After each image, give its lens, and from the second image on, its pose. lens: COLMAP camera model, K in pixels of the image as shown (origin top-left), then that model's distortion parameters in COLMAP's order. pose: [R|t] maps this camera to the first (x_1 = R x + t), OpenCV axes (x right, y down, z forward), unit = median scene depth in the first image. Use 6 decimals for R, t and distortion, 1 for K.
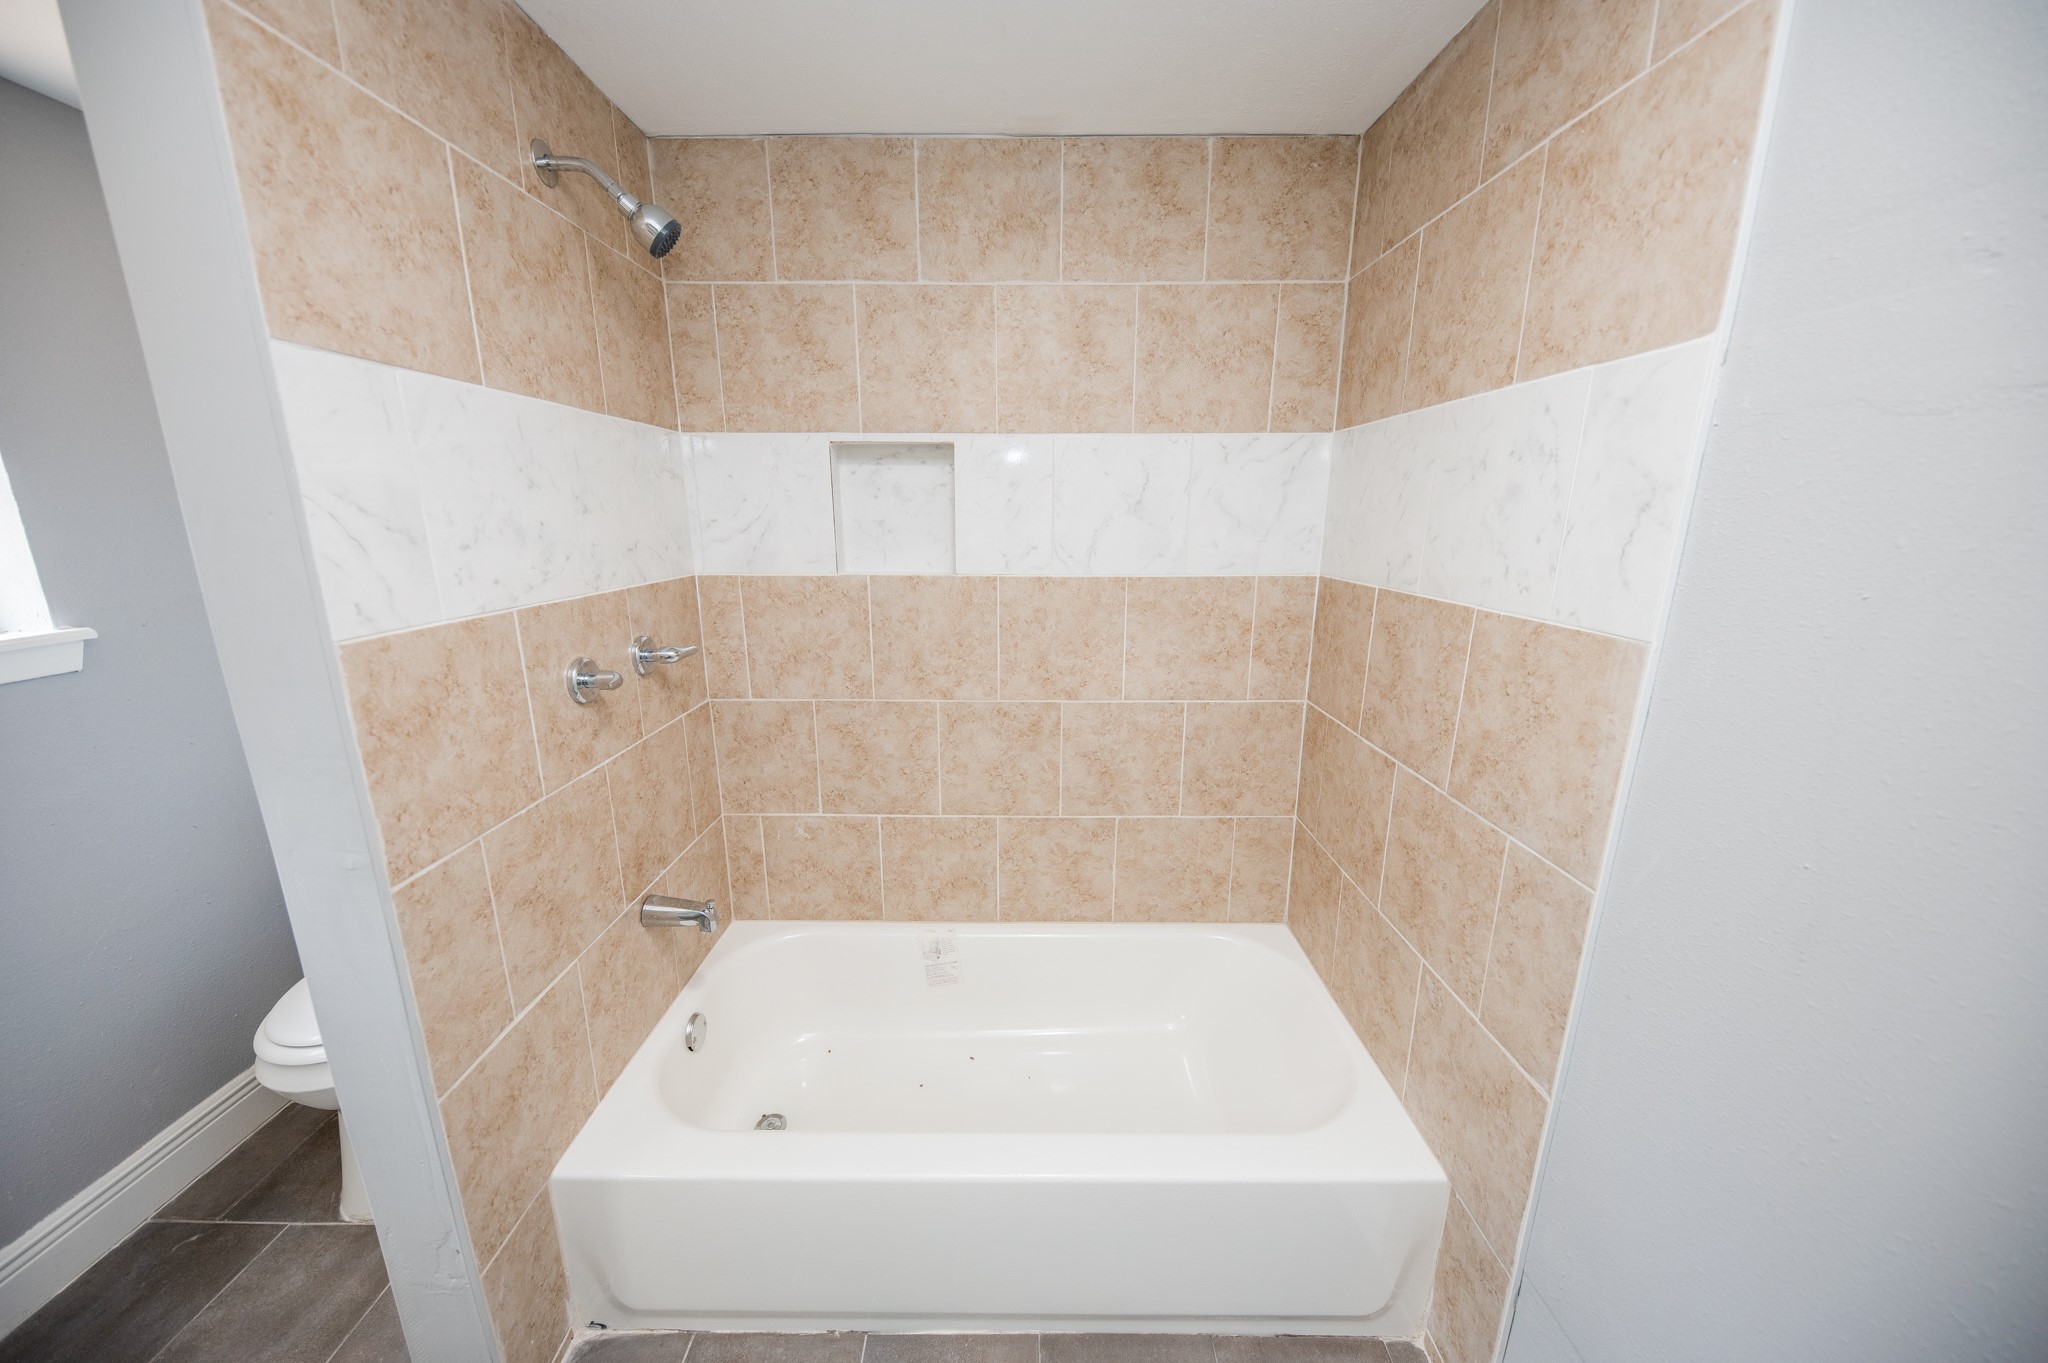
lens RADIAL K [[712.8, 0, 1004.0], [0, 712.8, 679.9], [0, 0, 1]] dist [0.005200, -0.005278]
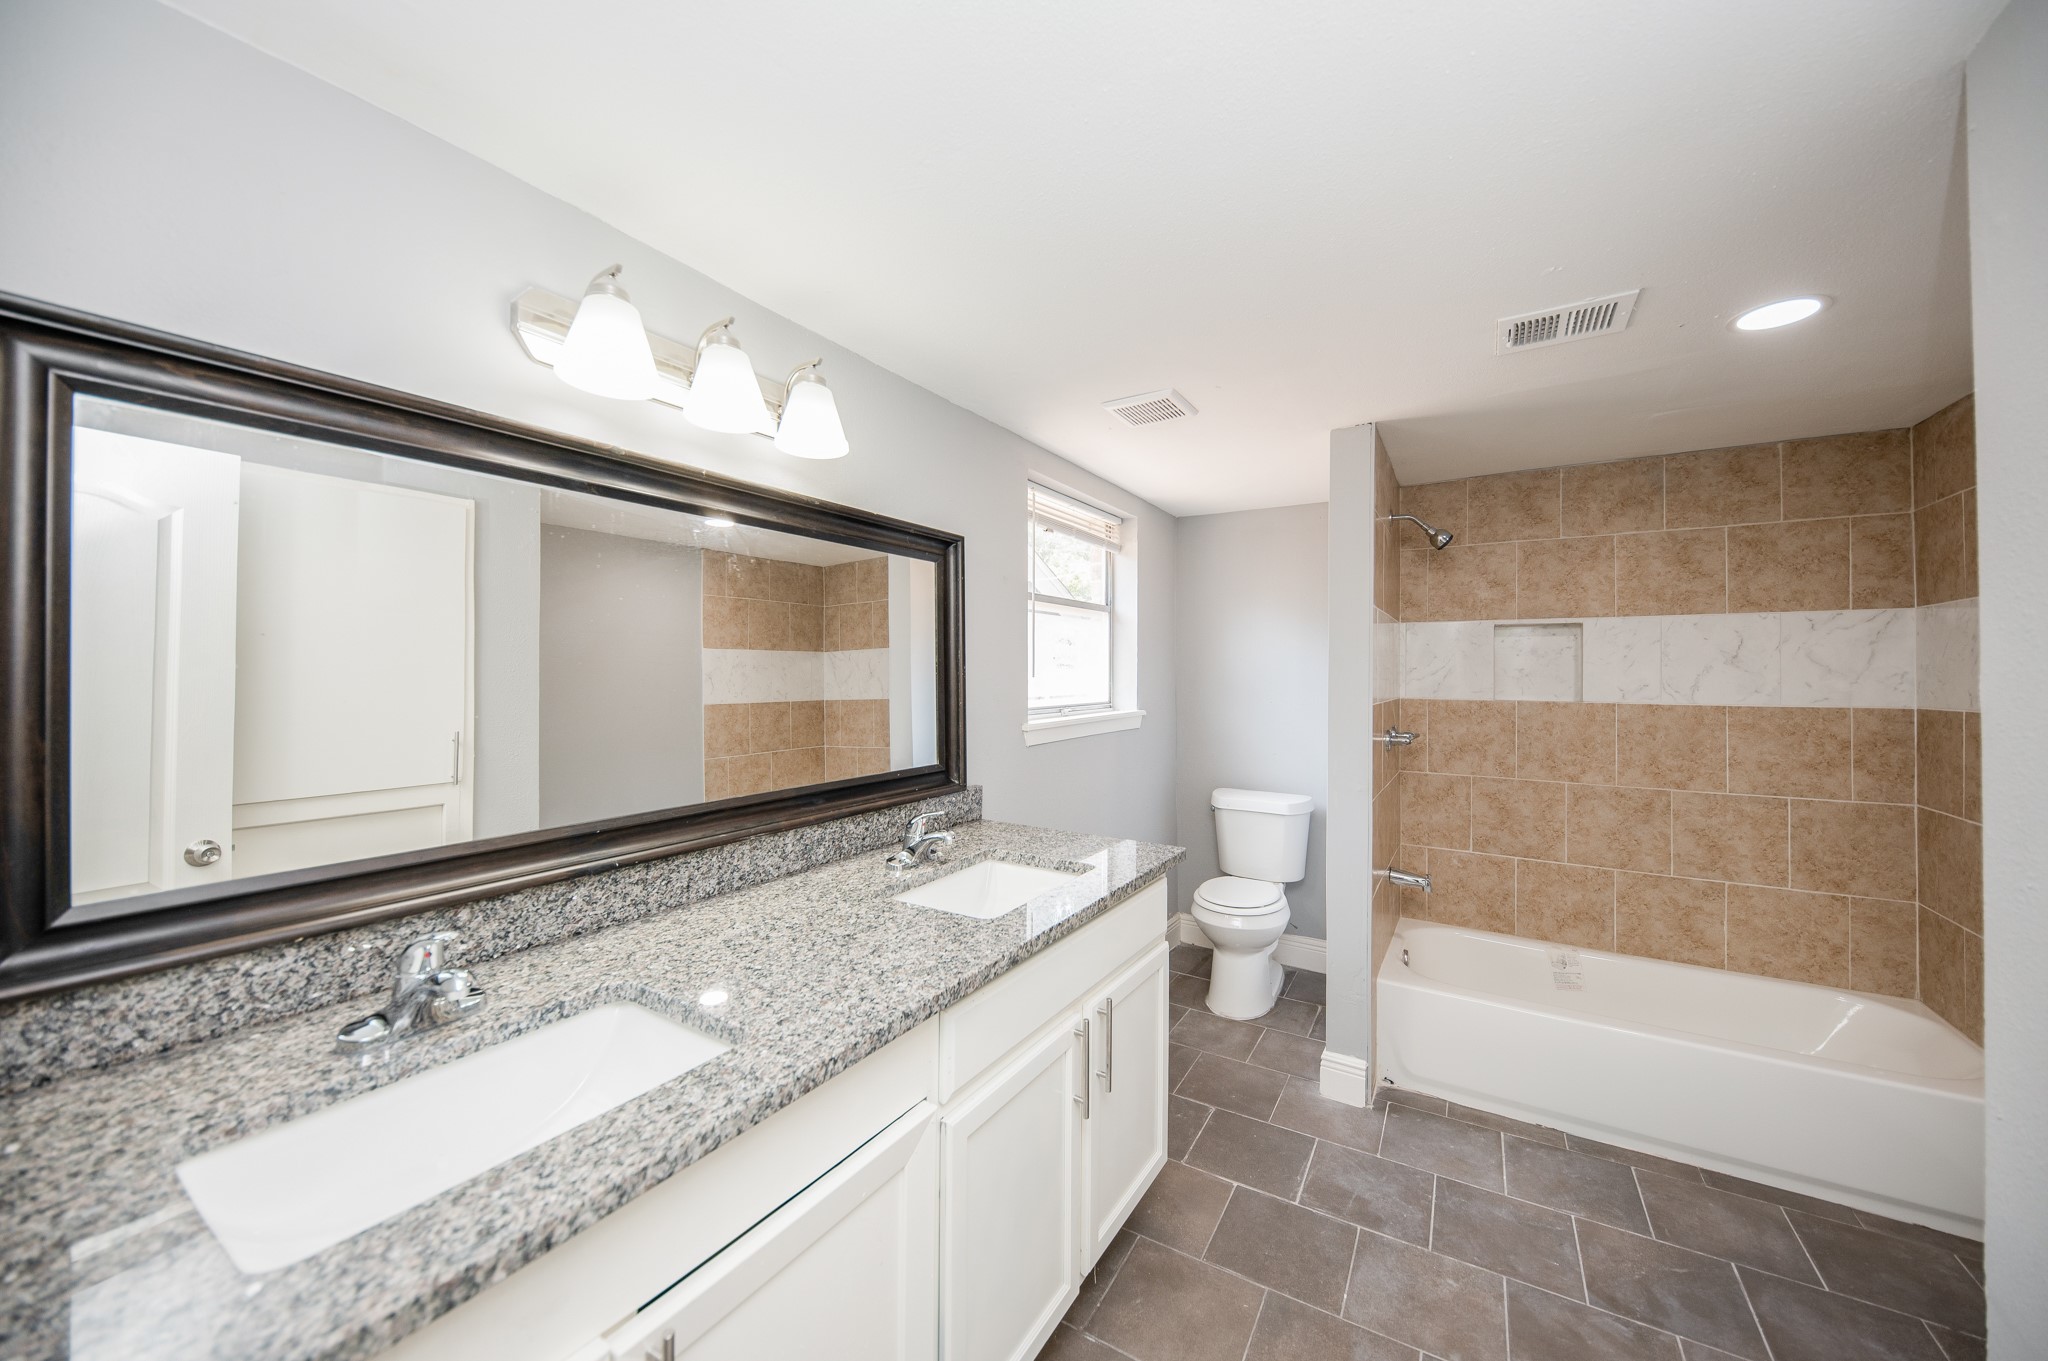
lens RADIAL K [[712.8, 0, 1043.1], [0, 712.8, 667.0], [0, 0, 1]] dist [0.005200, -0.005278]
pose [[0.858551, -0.000198, -0.512727, -0.284052], [-0.122377, 0.971019, -0.205293, 0.251769], [0.497909, 0.239001, 0.833646, -0.947567]]
